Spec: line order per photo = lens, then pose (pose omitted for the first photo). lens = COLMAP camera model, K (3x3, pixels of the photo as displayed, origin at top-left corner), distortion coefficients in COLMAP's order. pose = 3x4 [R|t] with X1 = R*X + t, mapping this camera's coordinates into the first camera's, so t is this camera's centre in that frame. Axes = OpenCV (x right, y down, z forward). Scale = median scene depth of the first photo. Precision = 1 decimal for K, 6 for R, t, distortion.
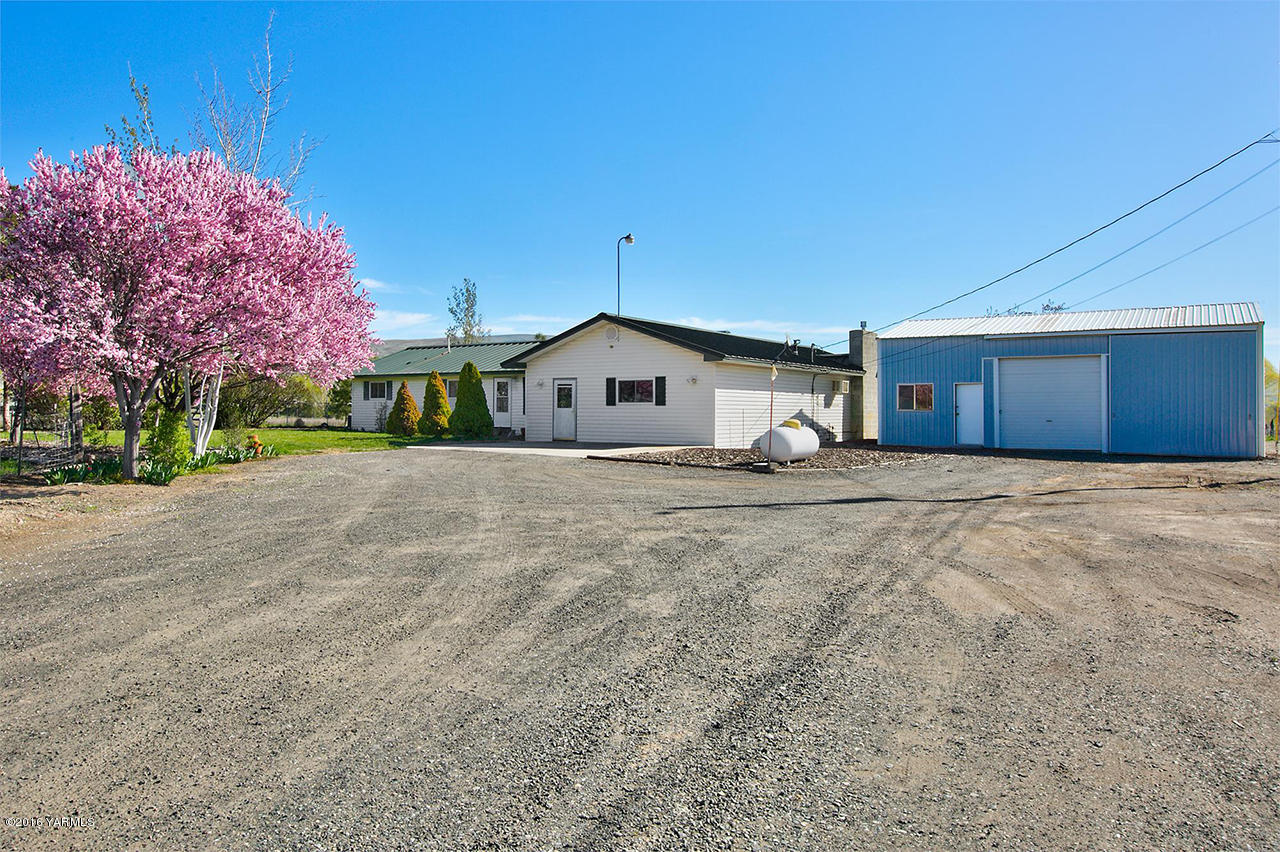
lens RADIAL K [[960.3, 0, 640.3], [0, 960.3, 397.4], [0, 0, 1]] dist [-0.005134, 0.000182]
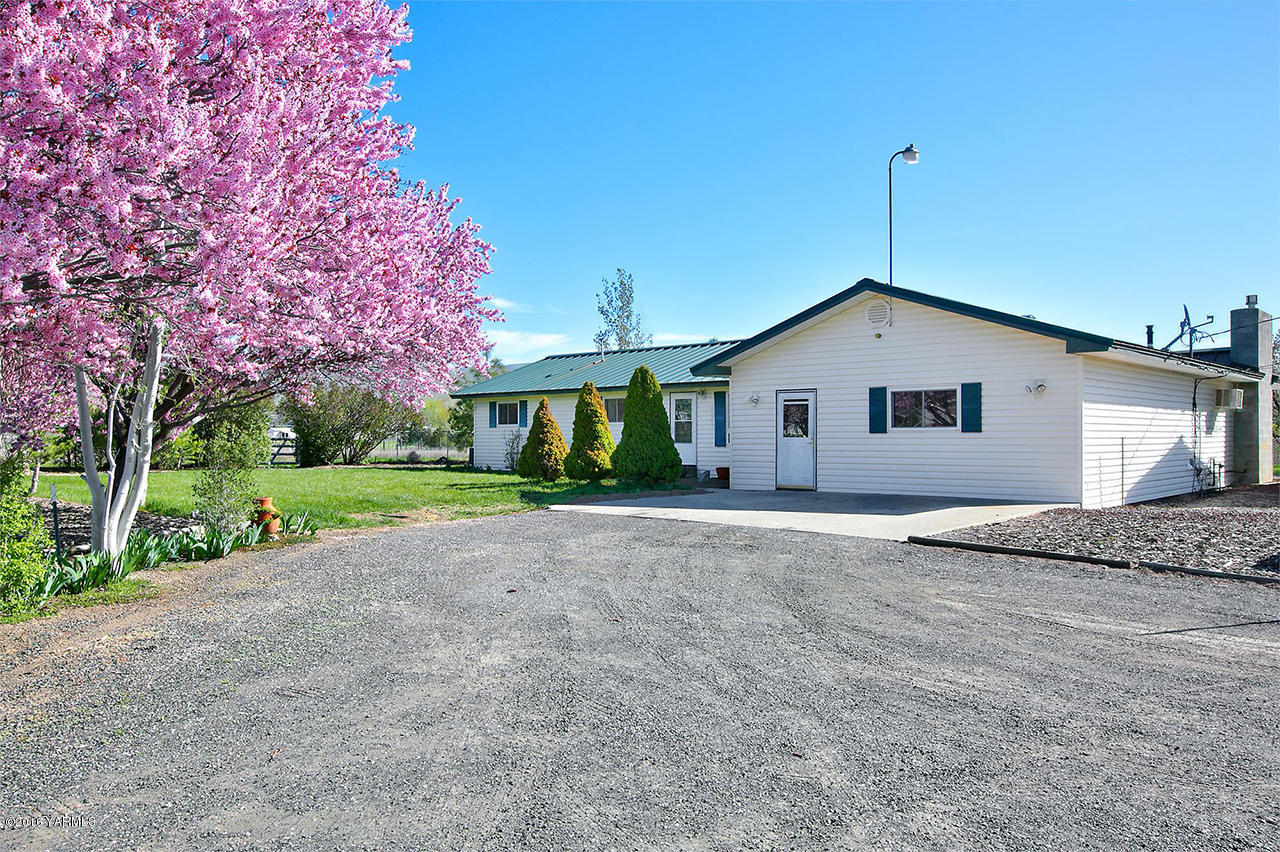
lens RADIAL K [[960.3, 0, 639.9], [0, 960.3, 427.3], [0, 0, 1]] dist [-0.005134, 0.000182]
pose [[0.990163, -0.009067, -0.139625, -0.089239], [0.009848, 0.999940, 0.004900, 0.000367], [0.139572, -0.006227, 0.990192, 0.358394]]
